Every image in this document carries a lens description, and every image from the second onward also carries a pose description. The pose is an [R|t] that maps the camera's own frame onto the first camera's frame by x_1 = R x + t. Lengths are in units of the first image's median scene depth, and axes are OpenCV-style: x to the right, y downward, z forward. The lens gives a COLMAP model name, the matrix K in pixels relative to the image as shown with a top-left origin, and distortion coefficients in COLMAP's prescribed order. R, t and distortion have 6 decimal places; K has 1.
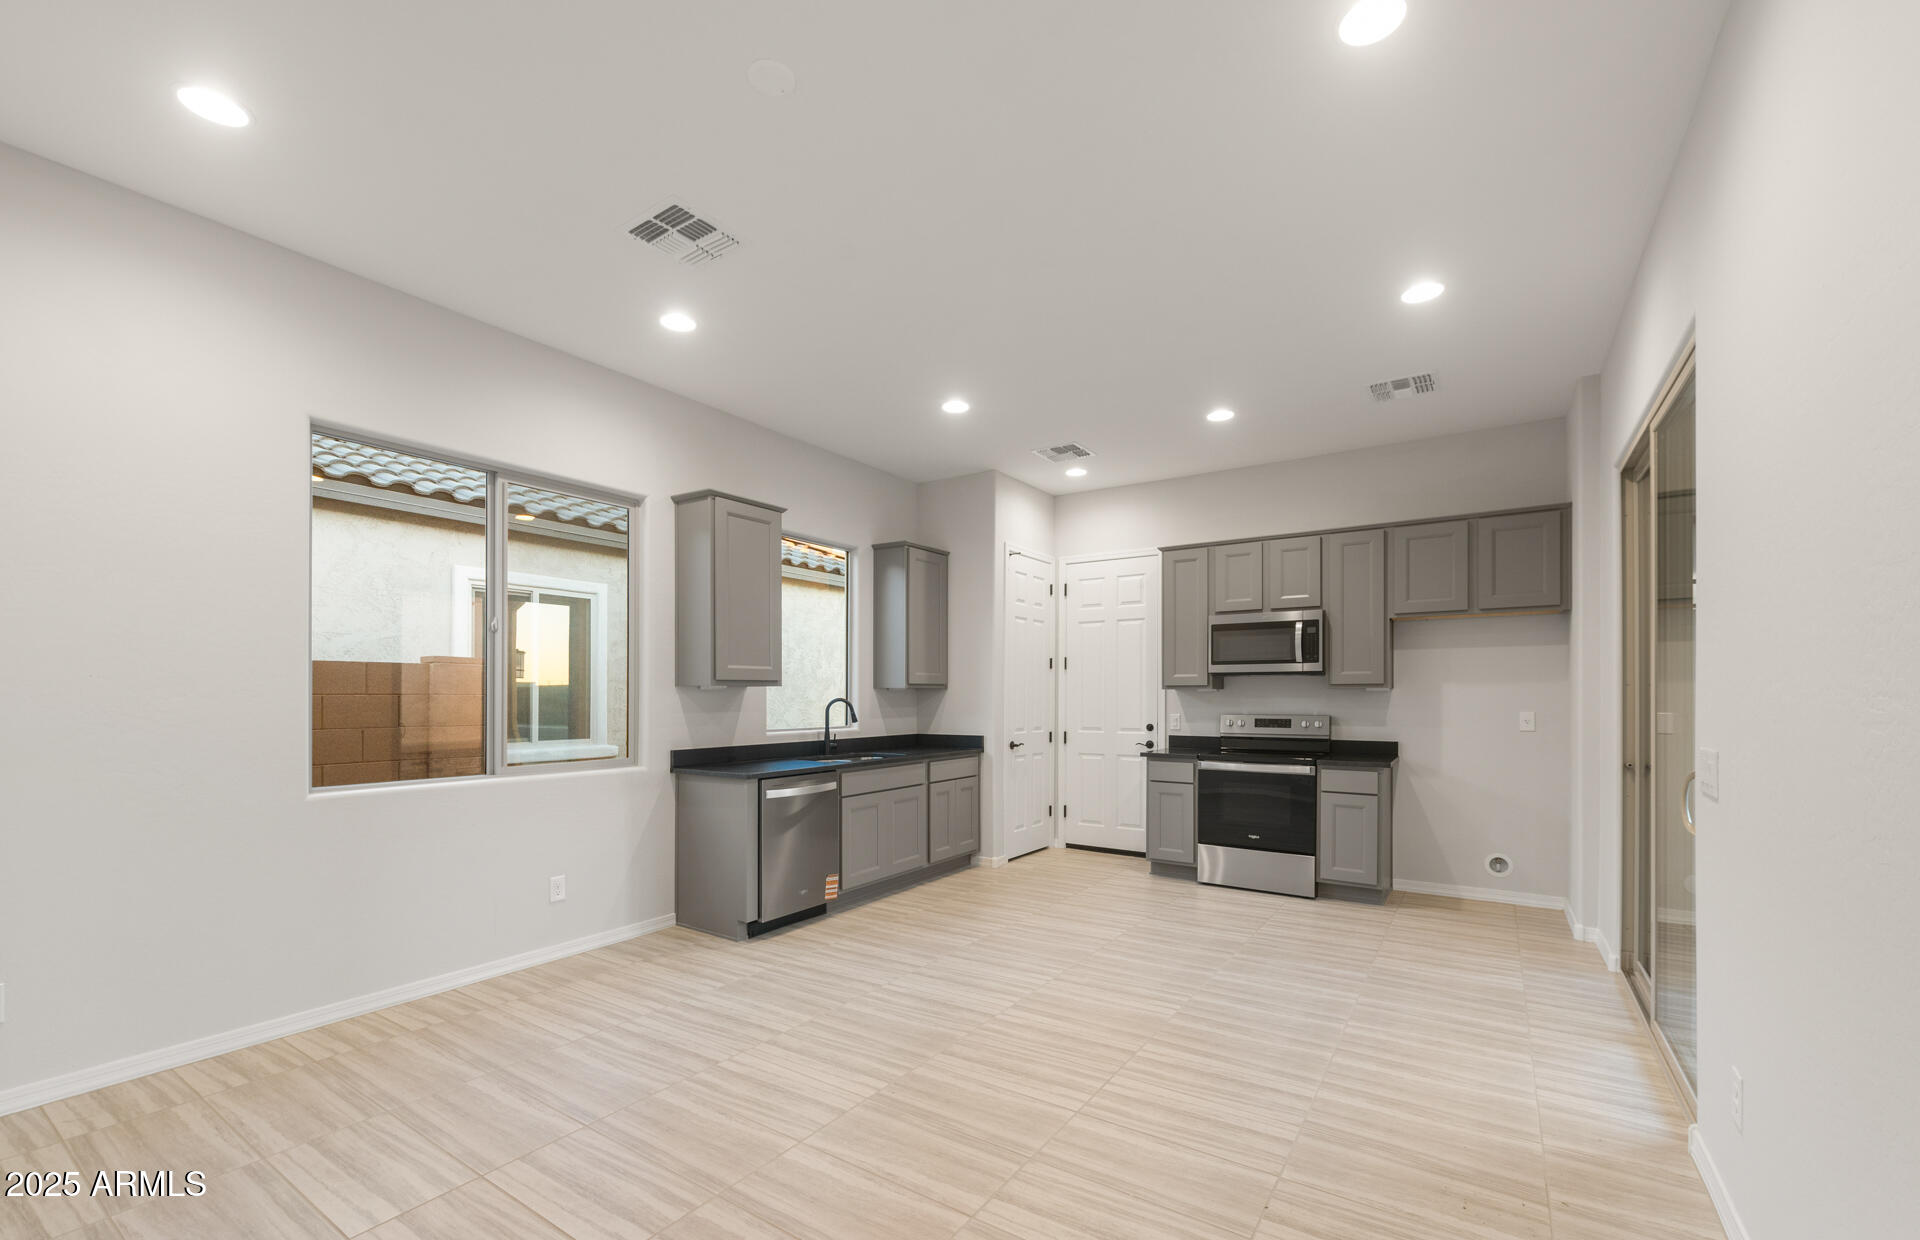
lens RADIAL K [[768.3, 0, 973.9], [0, 768.3, 704.5], [0, 0, 1]] dist [-0.005103, 0.000623]
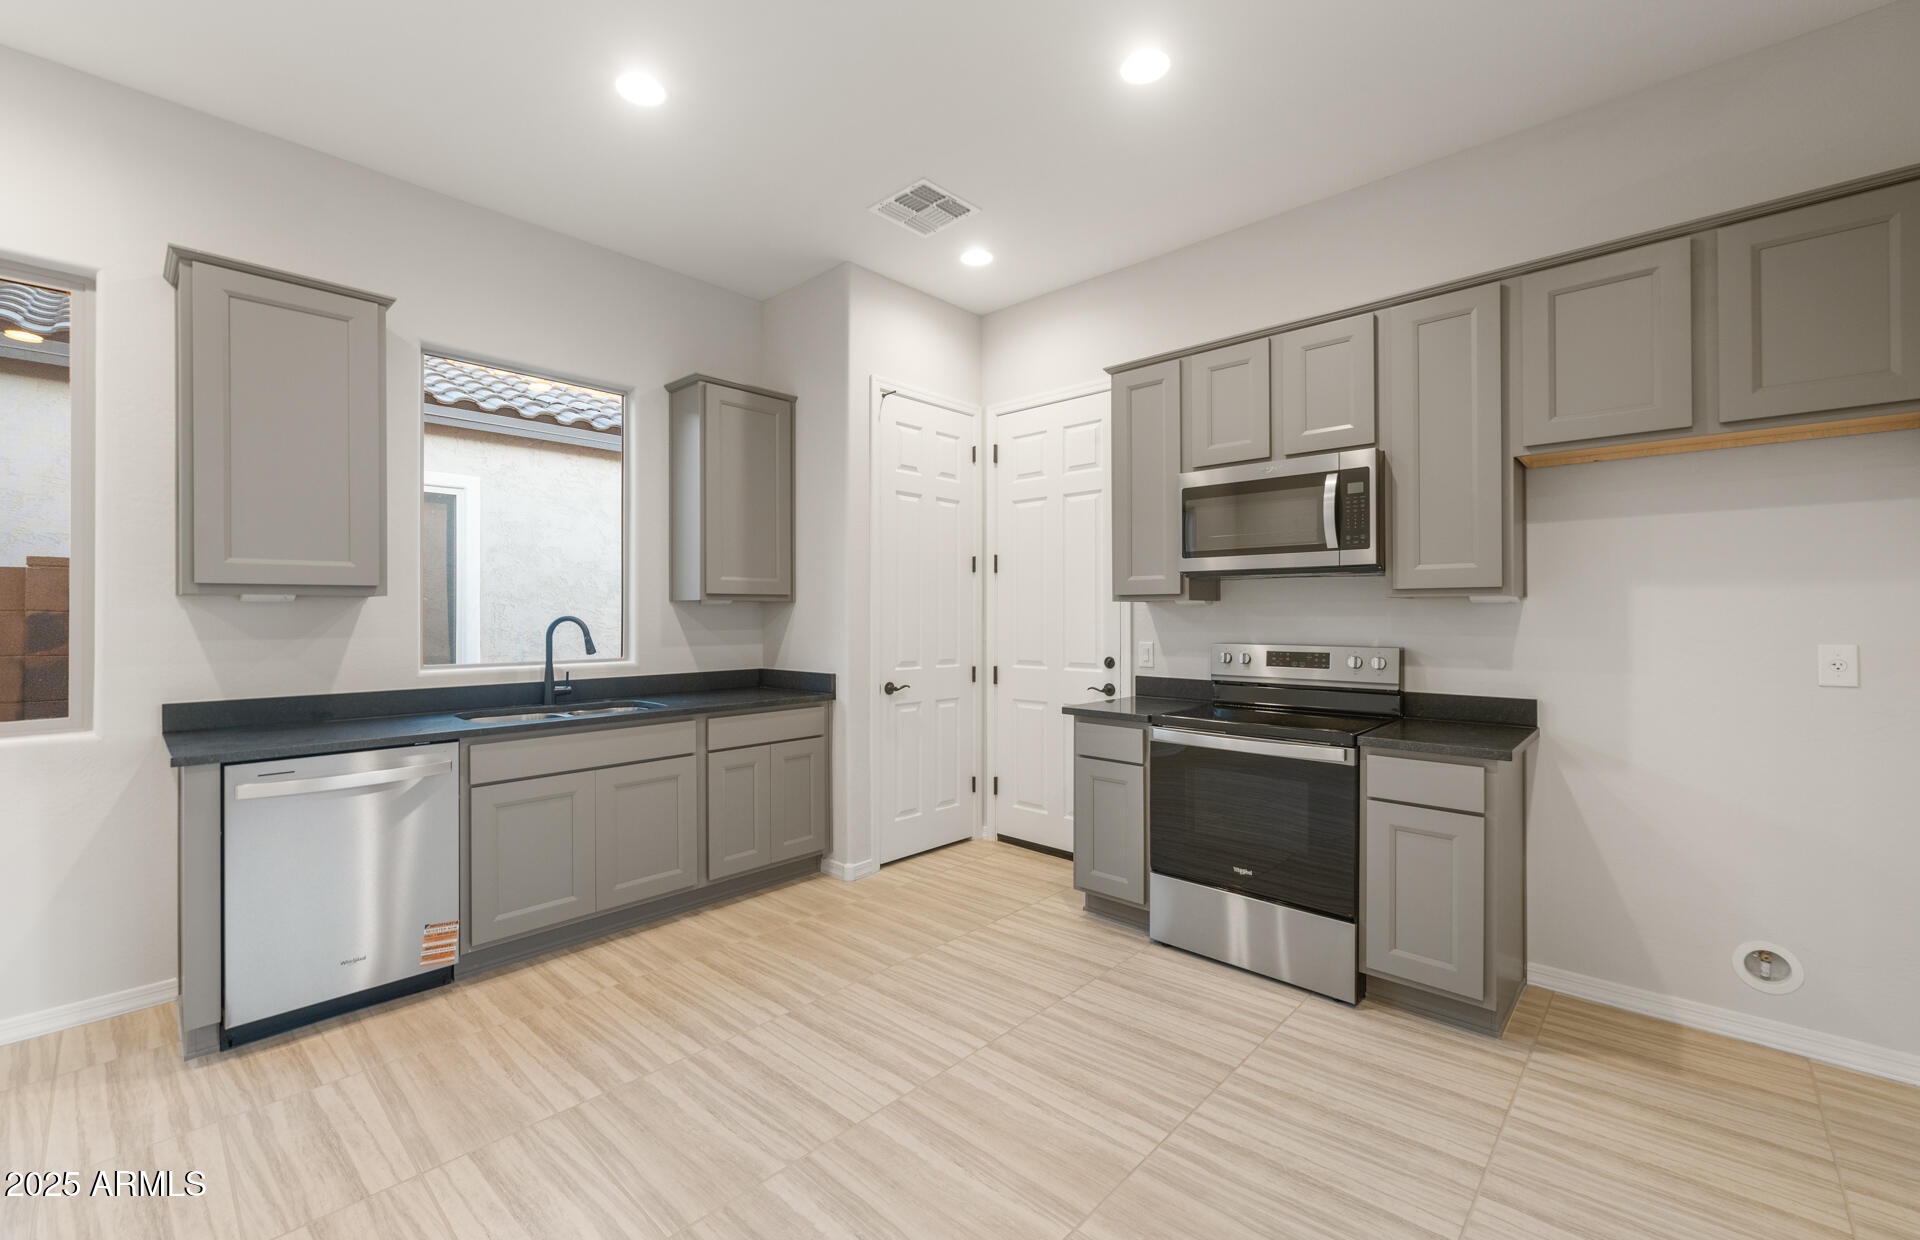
lens RADIAL K [[768.3, 0, 972.4], [0, 768.3, 616.1], [0, 0, 1]] dist [-0.005103, 0.000623]
pose [[0.986376, -0.000290, -0.164509, 0.269456], [-0.000587, 0.999986, -0.005277, -0.005426], [0.164508, 0.005302, 0.986362, 0.438675]]
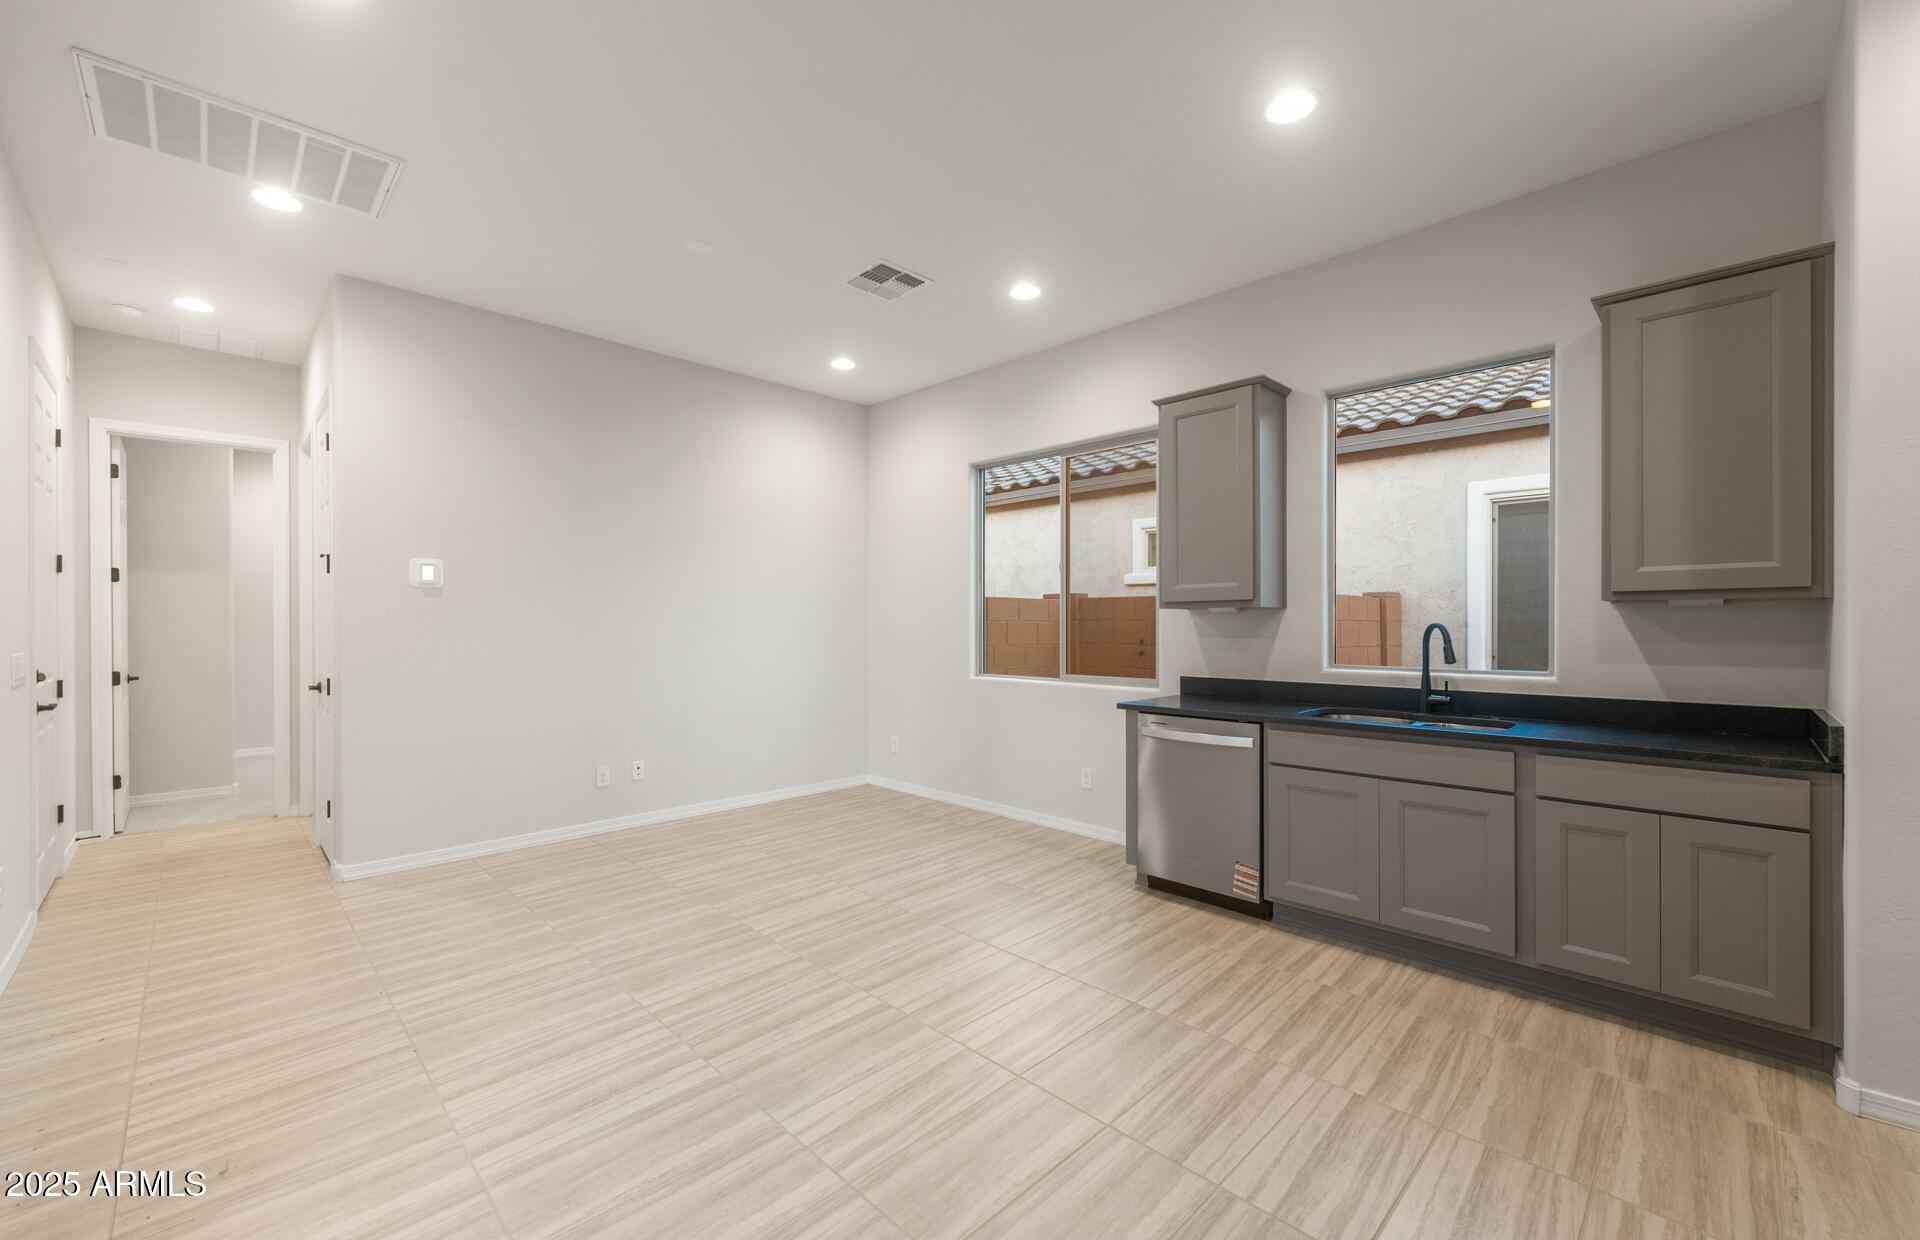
lens RADIAL K [[768.3, 0, 957.1], [0, 768.3, 632.1], [0, 0, 1]] dist [-0.005103, 0.000623]
pose [[-0.202974, 0.012535, -0.979104, 0.514105], [-0.007279, 0.999871, 0.014310, -0.006958], [0.979157, 0.010032, -0.202857, 0.772986]]
